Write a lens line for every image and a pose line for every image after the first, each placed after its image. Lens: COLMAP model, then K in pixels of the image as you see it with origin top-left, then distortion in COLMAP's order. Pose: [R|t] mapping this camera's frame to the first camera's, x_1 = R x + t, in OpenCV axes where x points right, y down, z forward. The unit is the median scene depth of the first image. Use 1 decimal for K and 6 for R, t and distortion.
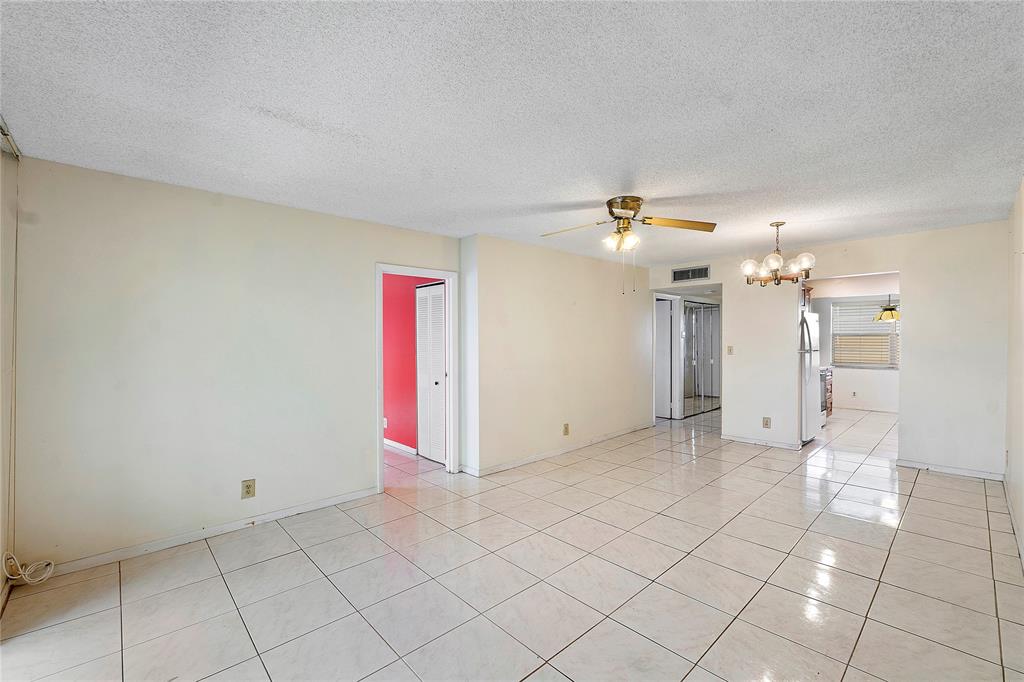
lens RADIAL K [[431.9, 0, 513.1], [0, 431.9, 341.0], [0, 0, 1]] dist [-0.006077, -0.000879]
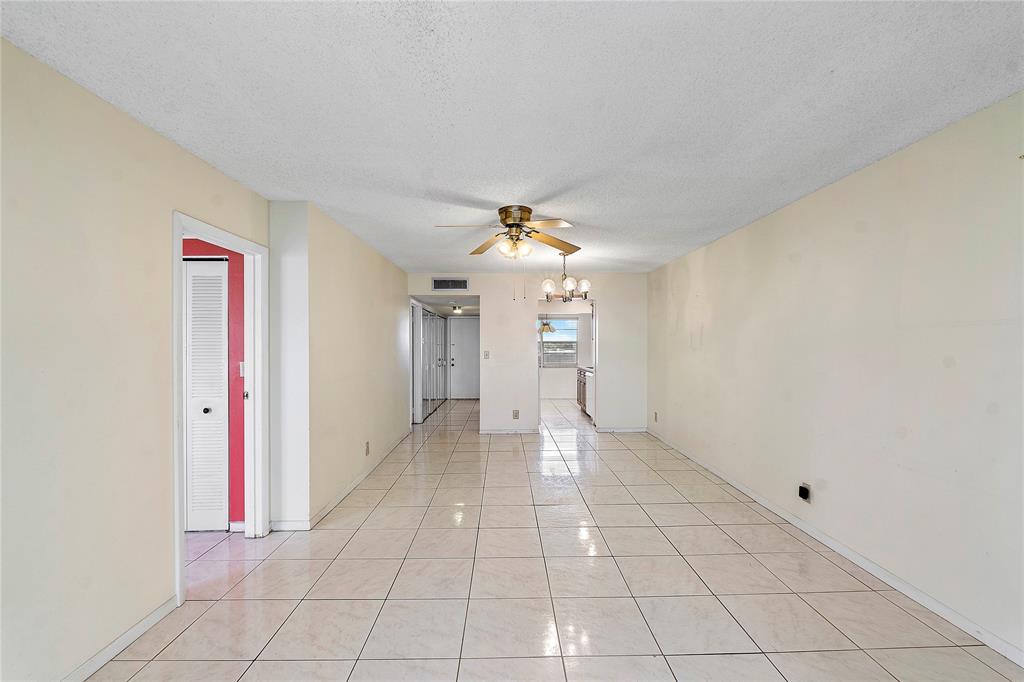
lens RADIAL K [[431.9, 0, 512.0], [0, 431.9, 342.4], [0, 0, 1]] dist [-0.006077, -0.000879]
pose [[0.667566, 0.008616, 0.744501, -0.295048], [0.000955, 0.999922, -0.012427, 0.002864], [-0.744550, 0.009007, 0.667506, 0.182019]]
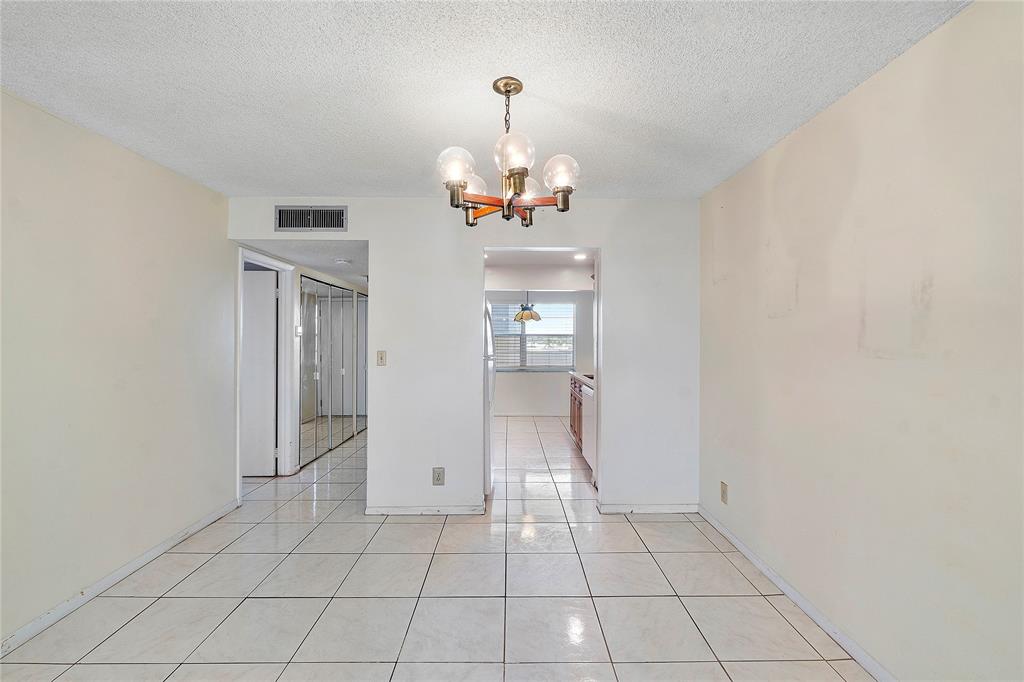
lens RADIAL K [[431.9, 0, 514.9], [0, 431.9, 340.8], [0, 0, 1]] dist [-0.006077, -0.000879]
pose [[0.673270, 0.003901, 0.739387, 0.191475], [-0.002854, 0.999992, -0.002677, -0.000402], [-0.739391, -0.000308, 0.673276, 0.466479]]
